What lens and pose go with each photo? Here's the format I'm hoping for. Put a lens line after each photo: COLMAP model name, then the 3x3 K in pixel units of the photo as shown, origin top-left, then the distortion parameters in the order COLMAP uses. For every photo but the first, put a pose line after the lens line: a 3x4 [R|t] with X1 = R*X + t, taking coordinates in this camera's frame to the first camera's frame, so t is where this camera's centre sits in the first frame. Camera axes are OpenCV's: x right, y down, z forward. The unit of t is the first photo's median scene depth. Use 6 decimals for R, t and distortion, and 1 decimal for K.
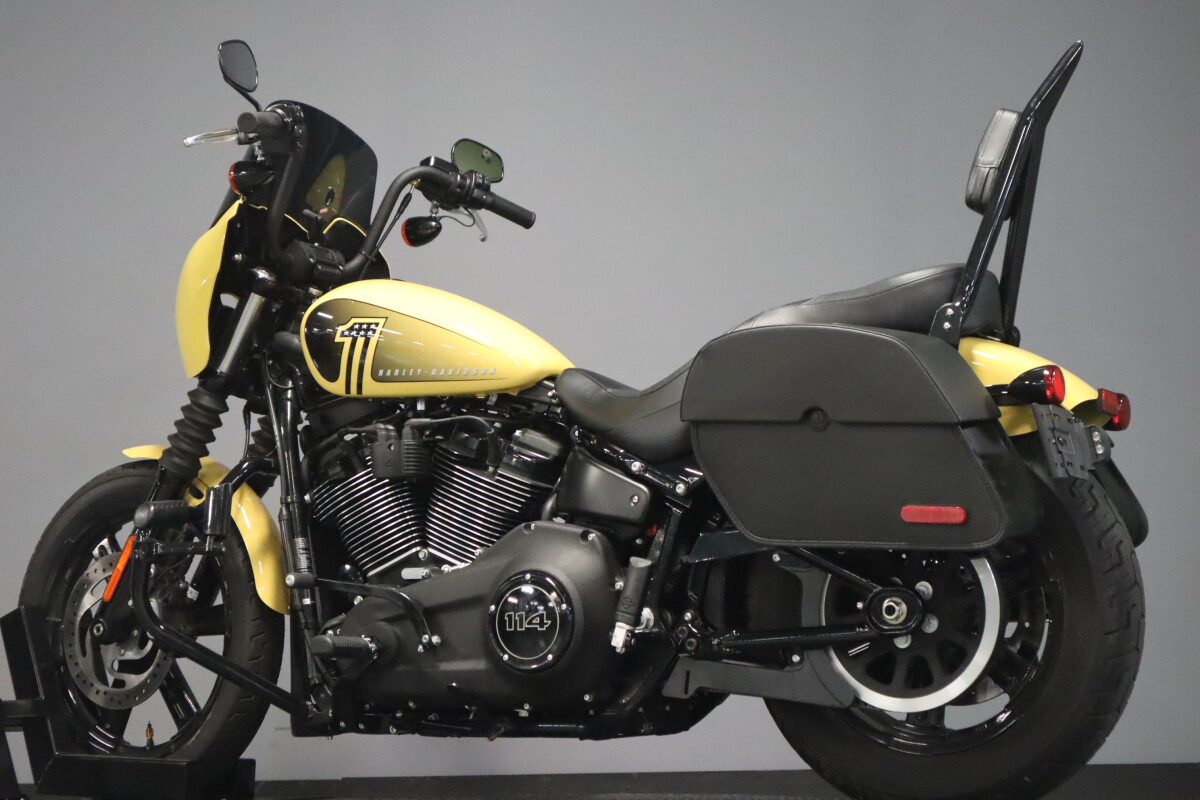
lens RADIAL K [[2082.7, 0, 599.0], [0, 2082.7, 397.4], [0, 0, 1]] dist [0.043016, 0.000000]
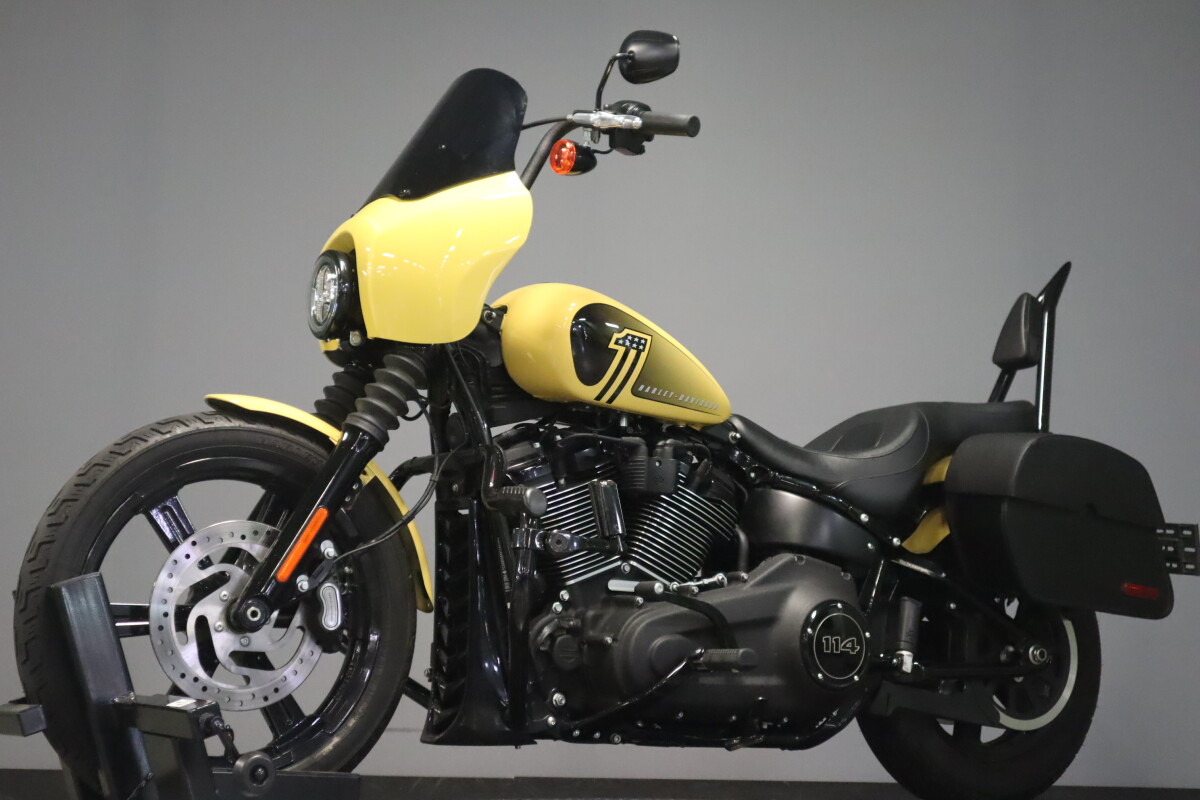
lens RADIAL K [[1916.2, 0, 600.9], [0, 1916.2, 398.0], [0, 0, 1]] dist [0.034468, 0.000000]
pose [[0.454747, 0.161944, 0.875773, -0.939271], [-0.146944, 0.983496, -0.105562, 0.095484], [-0.878415, -0.080685, 0.471039, 0.579638]]
